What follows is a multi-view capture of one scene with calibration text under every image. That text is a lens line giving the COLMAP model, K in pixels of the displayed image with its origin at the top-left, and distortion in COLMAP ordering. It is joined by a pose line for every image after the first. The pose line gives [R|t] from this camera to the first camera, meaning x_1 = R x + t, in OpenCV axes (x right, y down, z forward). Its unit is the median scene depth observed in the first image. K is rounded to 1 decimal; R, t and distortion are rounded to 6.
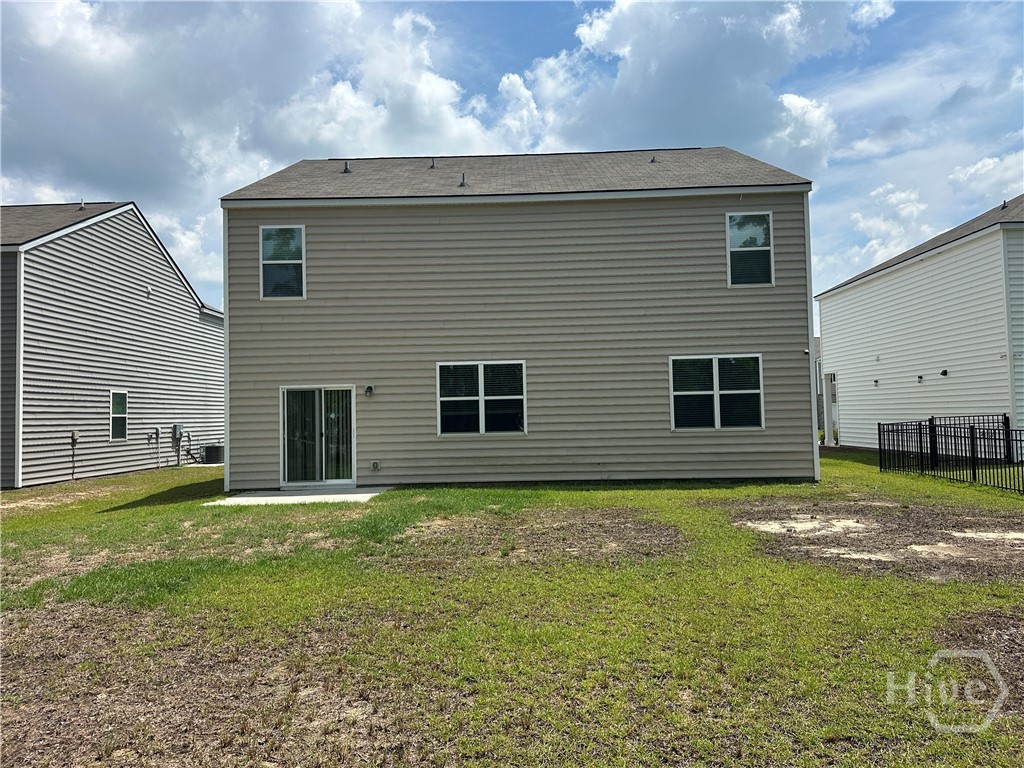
lens RADIAL K [[708.5, 0, 512.0], [0, 708.5, 381.9], [0, 0, 1]] dist [0.051916, -0.061618]
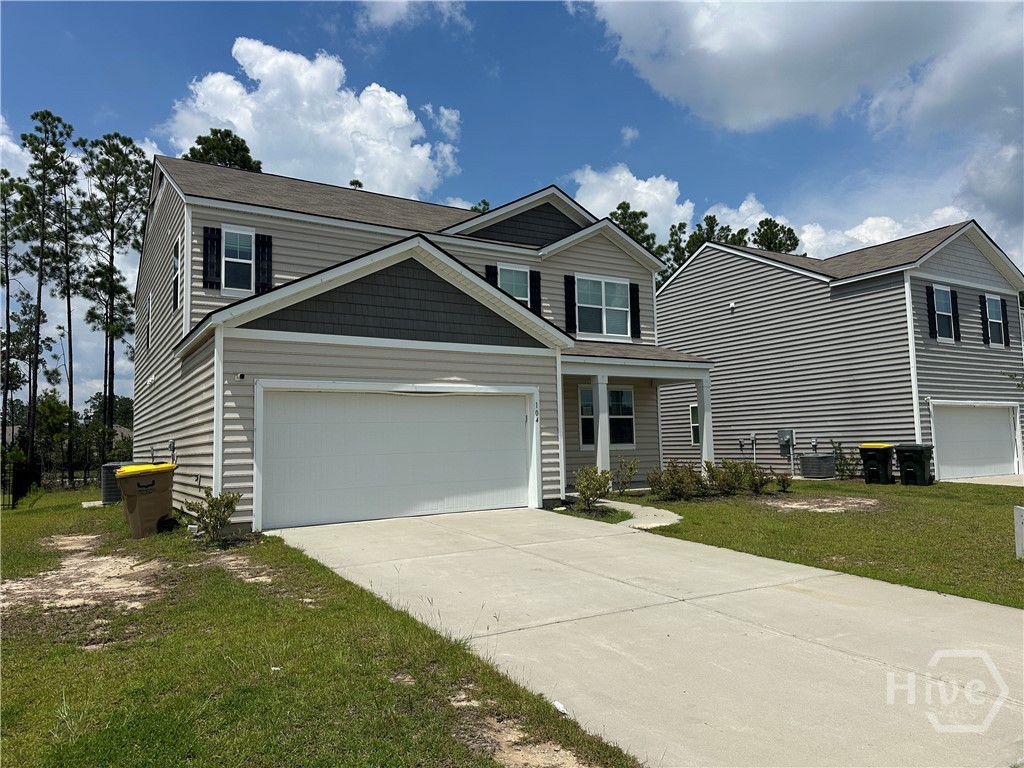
lens RADIAL K [[708.5, 0, 502.6], [0, 708.5, 381.6], [0, 0, 1]] dist [0.051916, -0.061618]
pose [[-0.847240, -0.004021, -0.531195, 0.385009], [0.069920, 0.990427, -0.119019, 0.095699], [0.526589, -0.137979, -0.838848, 1.858426]]
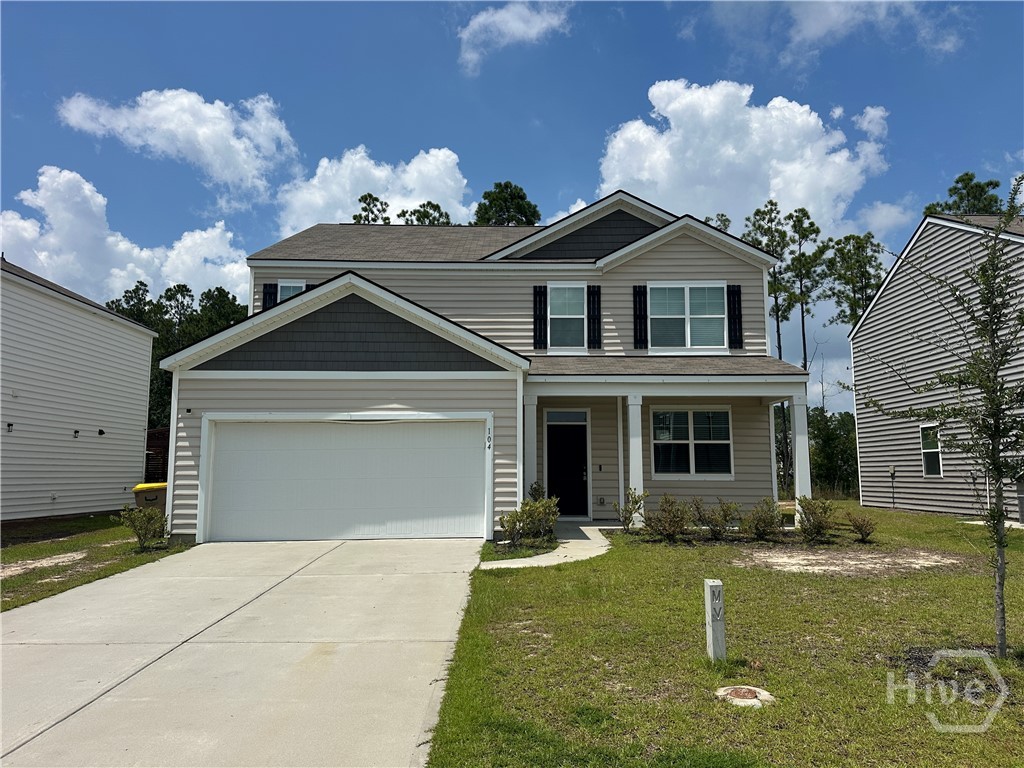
lens RADIAL K [[708.5, 0, 514.3], [0, 708.5, 382.1], [0, 0, 1]] dist [0.051916, -0.061618]
pose [[-0.999189, 0.022615, -0.033327, 0.032691], [0.028080, 0.984361, -0.173913, 0.107563], [0.028873, -0.174708, -0.984197, 1.940836]]
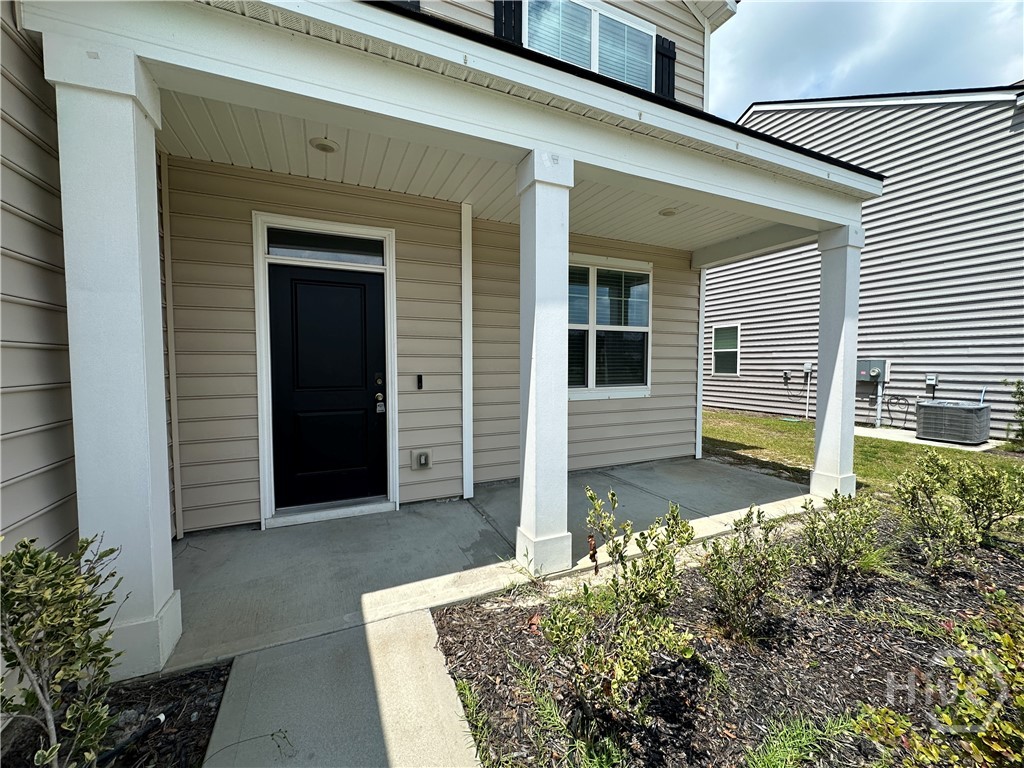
lens RADIAL K [[408.1, 0, 515.7], [0, 408.1, 385.6], [0, 0, 1]] dist [-0.003509, 0.000491]
pose [[-0.898305, 0.052455, -0.436229, -0.038830], [0.047032, 0.998623, 0.023230, 0.069581], [0.436847, 0.000351, -0.899536, 1.385761]]
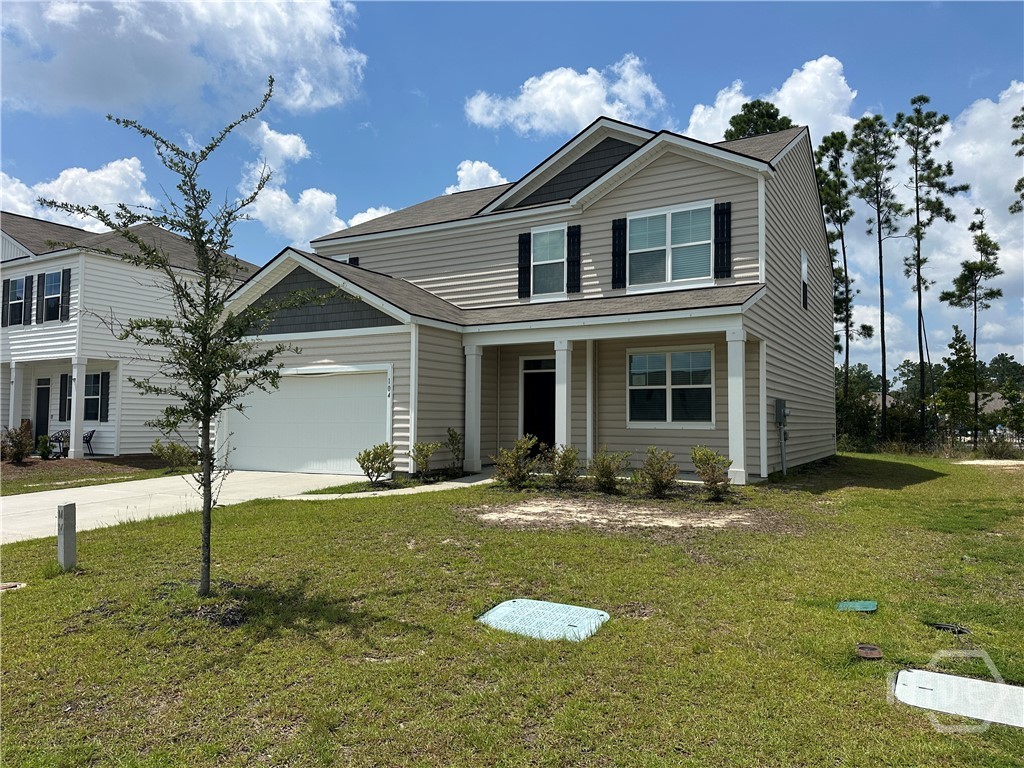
lens RADIAL K [[708.5, 0, 515.4], [0, 708.5, 382.1], [0, 0, 1]] dist [0.051916, -0.061618]
pose [[-0.873150, 0.045977, 0.485279, -0.375651], [-0.007980, 0.994060, -0.108540, 0.114593], [-0.487387, -0.098644, -0.867596, 1.857256]]
